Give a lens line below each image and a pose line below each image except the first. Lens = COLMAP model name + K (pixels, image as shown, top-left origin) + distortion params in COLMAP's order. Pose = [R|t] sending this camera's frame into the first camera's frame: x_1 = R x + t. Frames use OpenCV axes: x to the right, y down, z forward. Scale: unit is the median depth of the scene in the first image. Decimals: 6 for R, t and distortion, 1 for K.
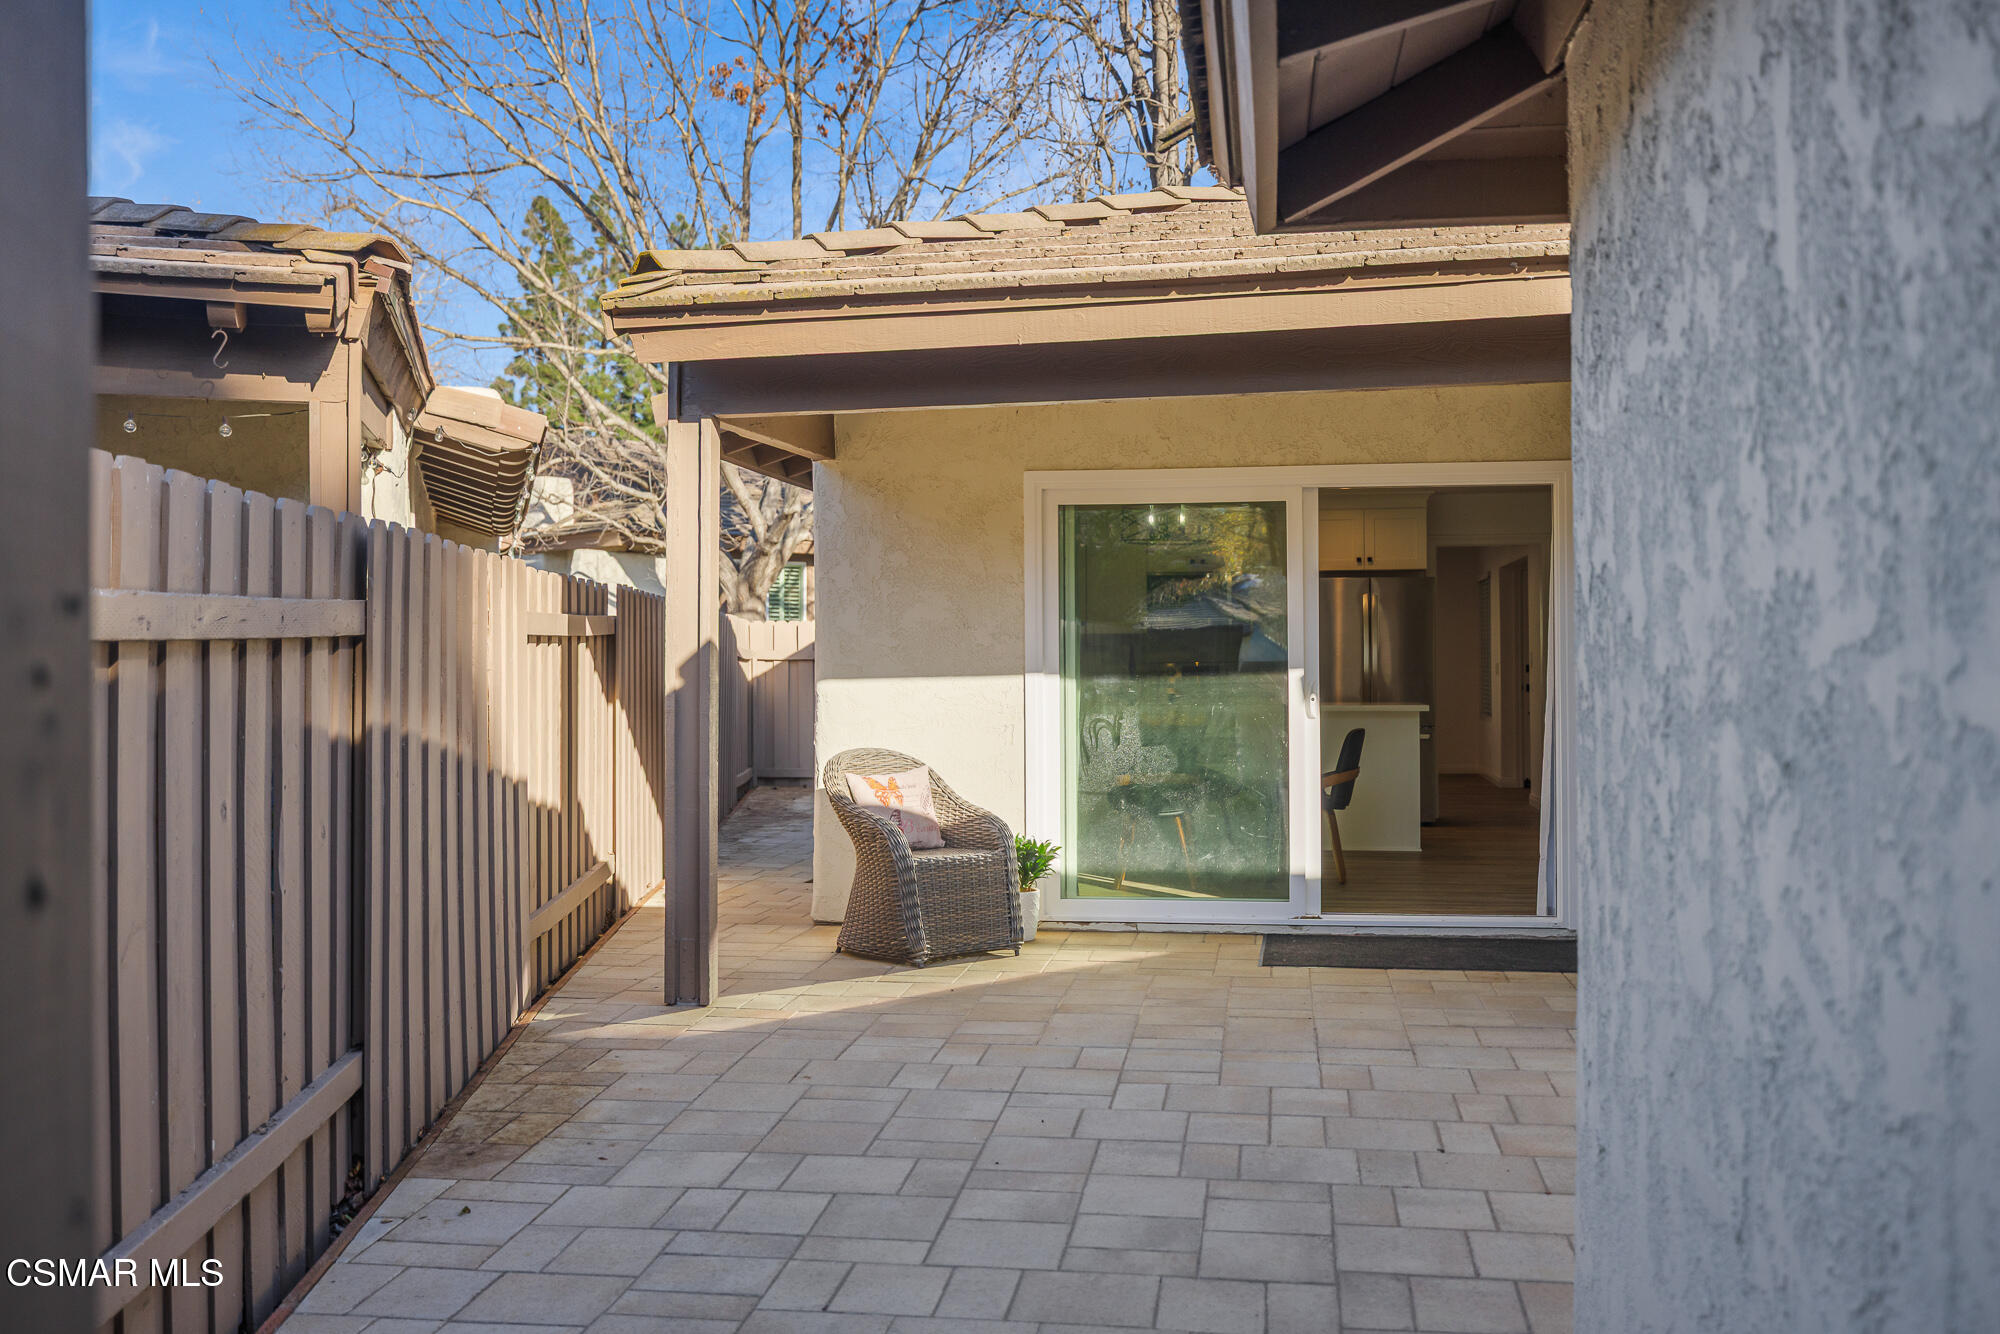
lens RADIAL K [[1896.9, 0, 1000.0], [0, 1896.9, 667.0], [0, 0, 1]] dist [-0.002434, -0.001348]
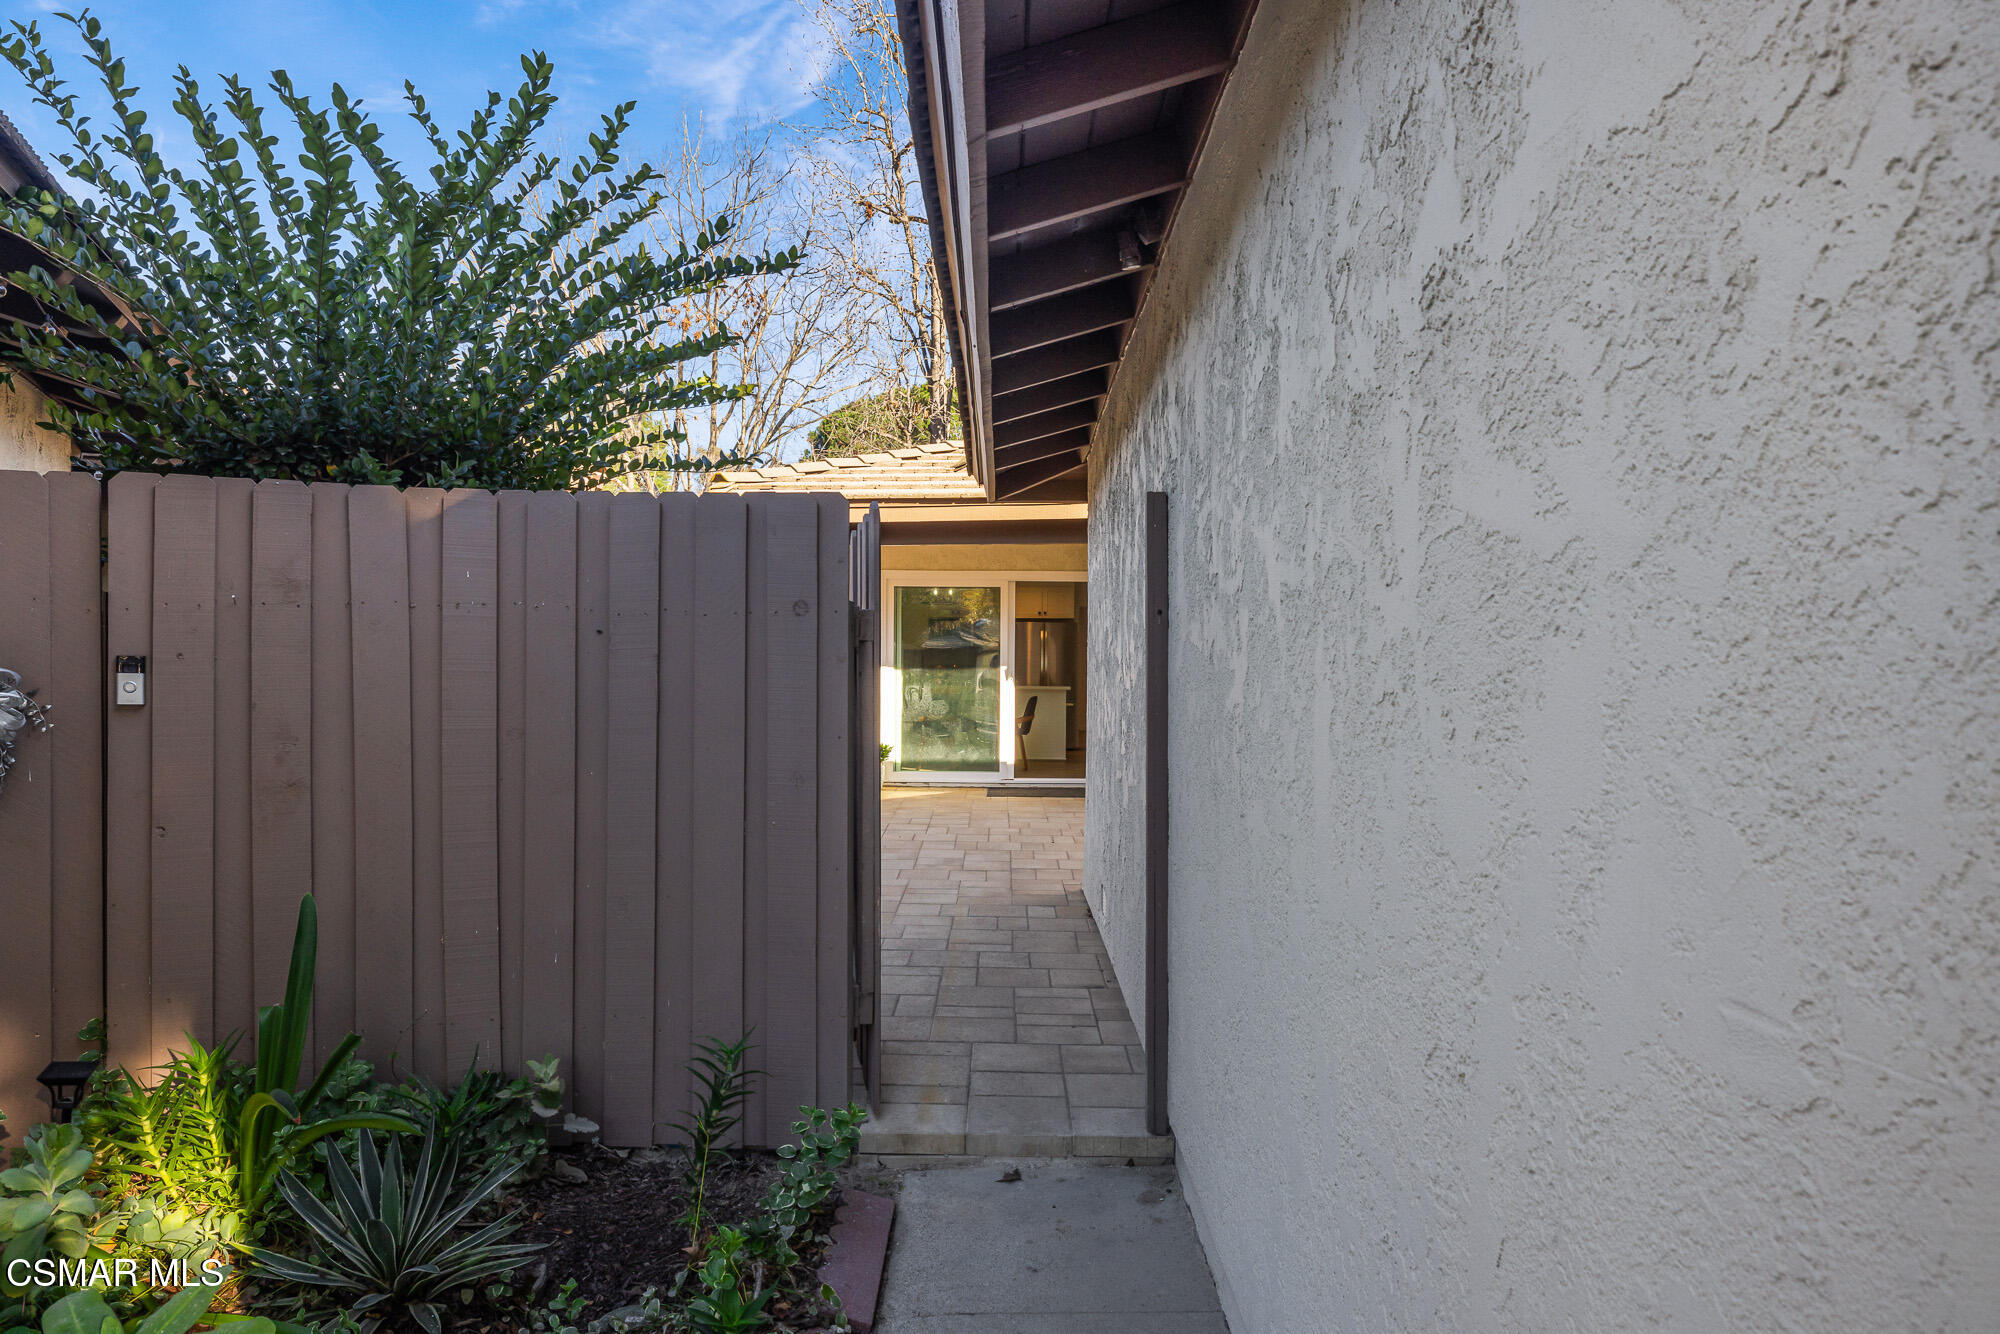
lens RADIAL K [[1267.2, 0, 999.6], [0, 1267.2, 678.5], [0, 0, 1]] dist [-0.001889, 0.000579]
pose [[0.989256, 0.013413, 0.145579, -0.054612], [-0.013799, 0.999903, 0.001643, 0.012527], [-0.145543, -0.003634, 0.989345, -0.398323]]
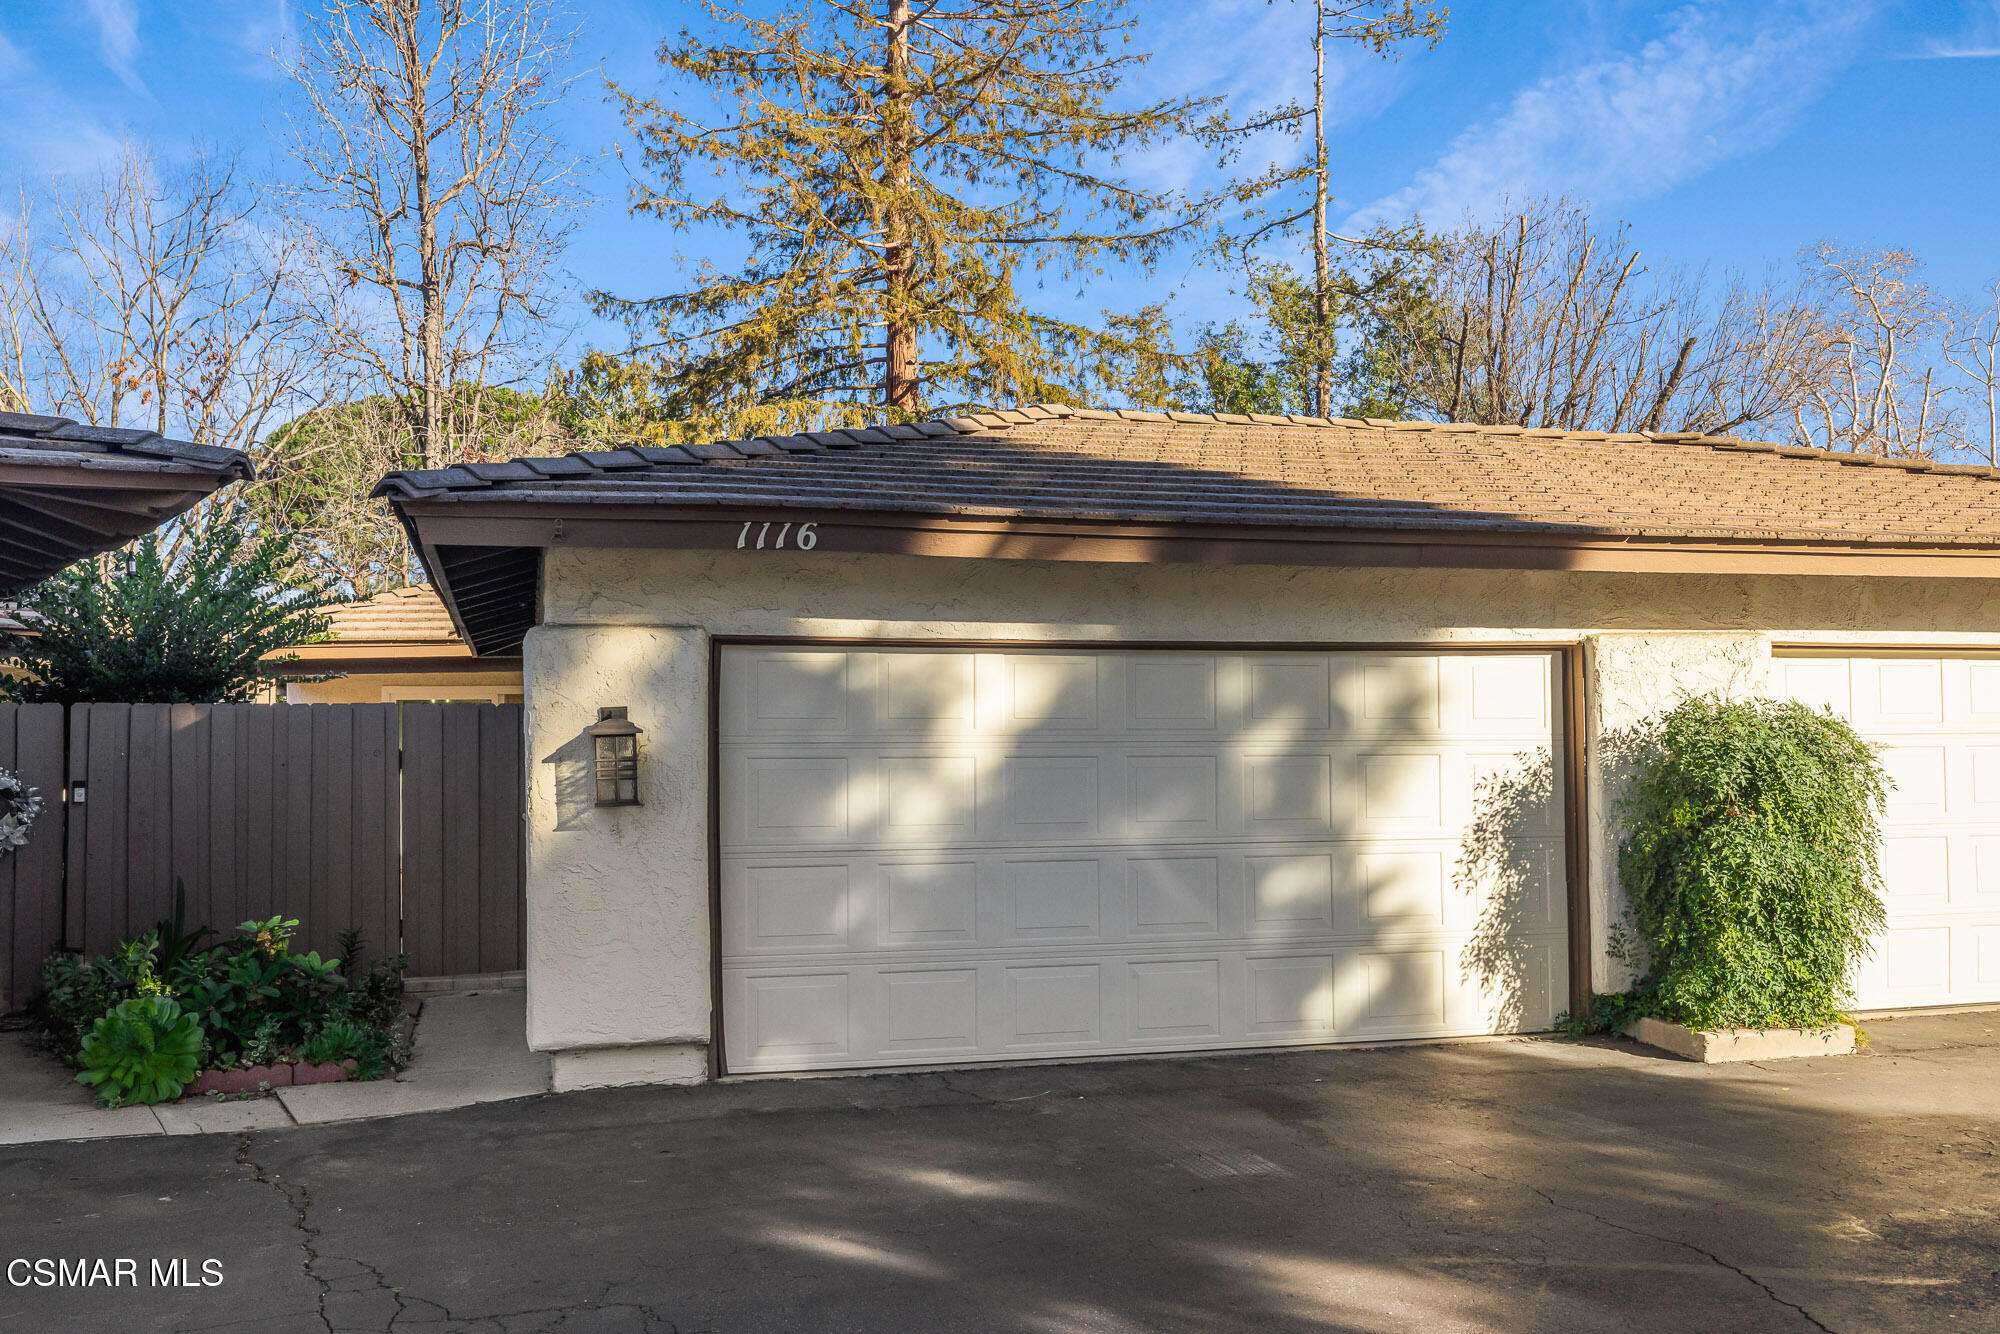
lens RADIAL K [[1806.5, 0, 1000.0], [0, 1806.5, 667.0], [0, 0, 1]] dist [0.002930, 0.001129]
pose [[0.919757, 0.017125, 0.392115, -0.171312], [0.003925, 0.998596, -0.052820, -0.001547], [-0.392469, 0.050121, 0.918399, -1.520777]]
